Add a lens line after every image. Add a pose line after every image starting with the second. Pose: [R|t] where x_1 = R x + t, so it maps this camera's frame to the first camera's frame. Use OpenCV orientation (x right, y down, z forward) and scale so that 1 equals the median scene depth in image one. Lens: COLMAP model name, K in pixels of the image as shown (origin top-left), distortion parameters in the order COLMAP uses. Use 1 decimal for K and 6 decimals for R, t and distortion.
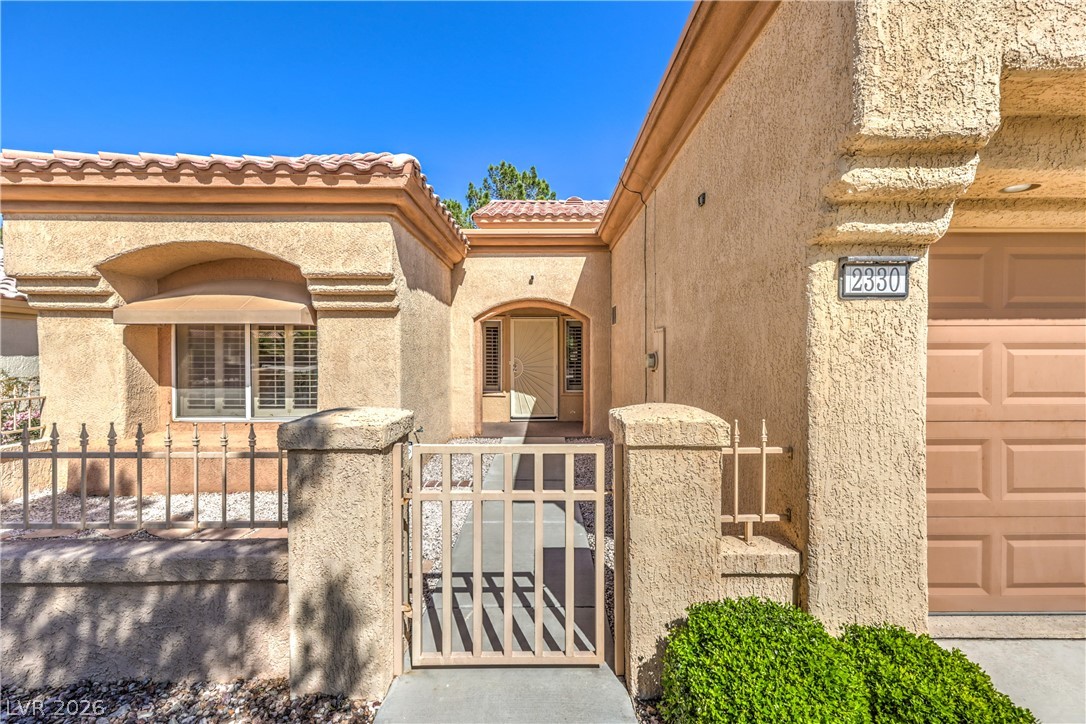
lens RADIAL K [[447.1, 0, 543.0], [0, 447.1, 362.0], [0, 0, 1]] dist [0.000210, -0.000003]
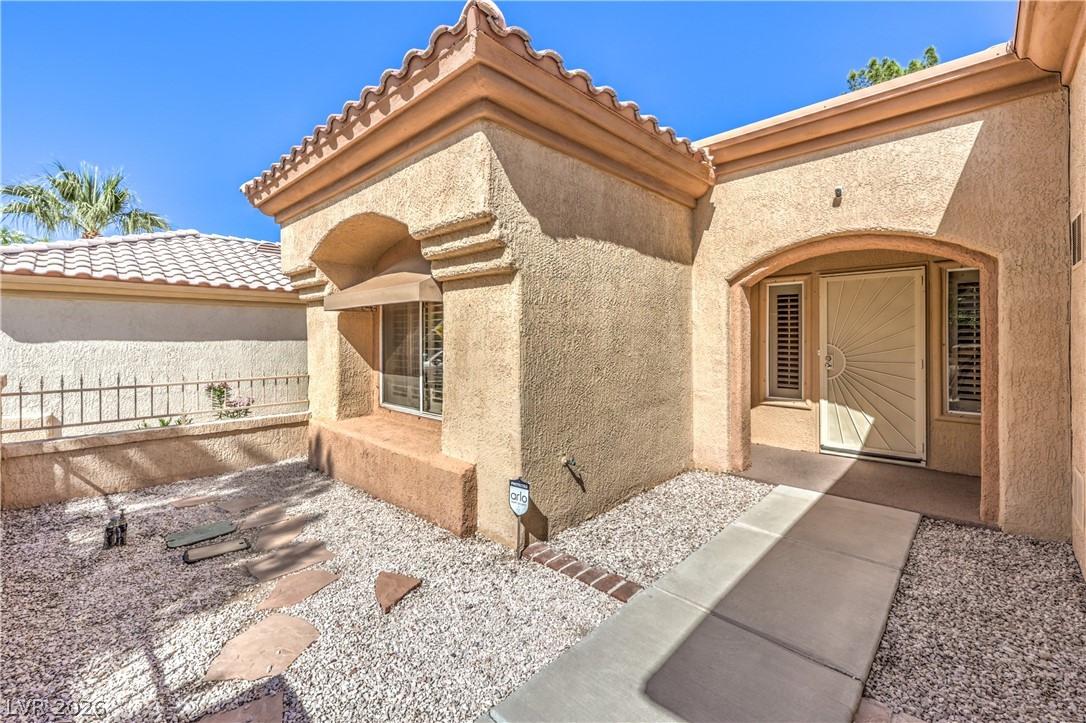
lens RADIAL K [[453.6, 0, 541.1], [0, 453.6, 337.3], [0, 0, 1]] dist [0.001114, 0.000054]
pose [[0.712244, -0.000852, -0.701931, 0.103491], [-0.010127, 0.999883, -0.011490, -0.009763], [0.701859, 0.015293, 0.712152, 0.386149]]
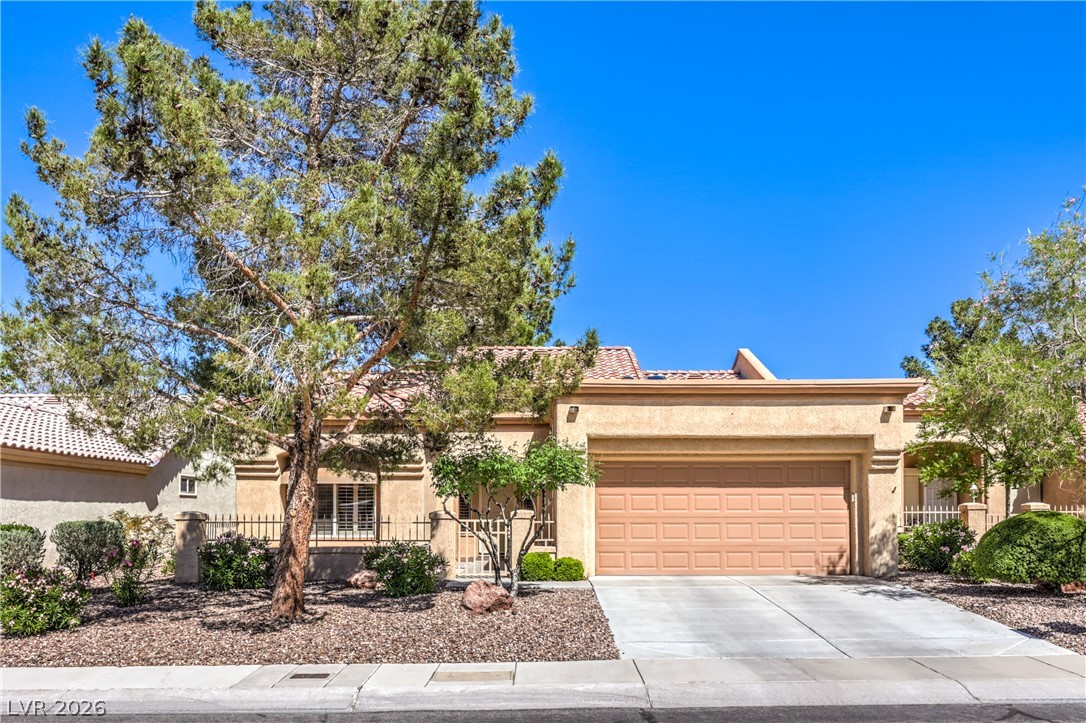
lens RADIAL K [[851.0, 0, 543.0], [0, 851.0, 361.5], [0, 0, 1]] dist [-0.007327, -0.002987]
pose [[0.999883, 0.001213, 0.015246, 0.093033], [0.001713, 0.981697, -0.190444, 0.066659], [-0.015198, 0.190448, 0.981580, -1.829539]]
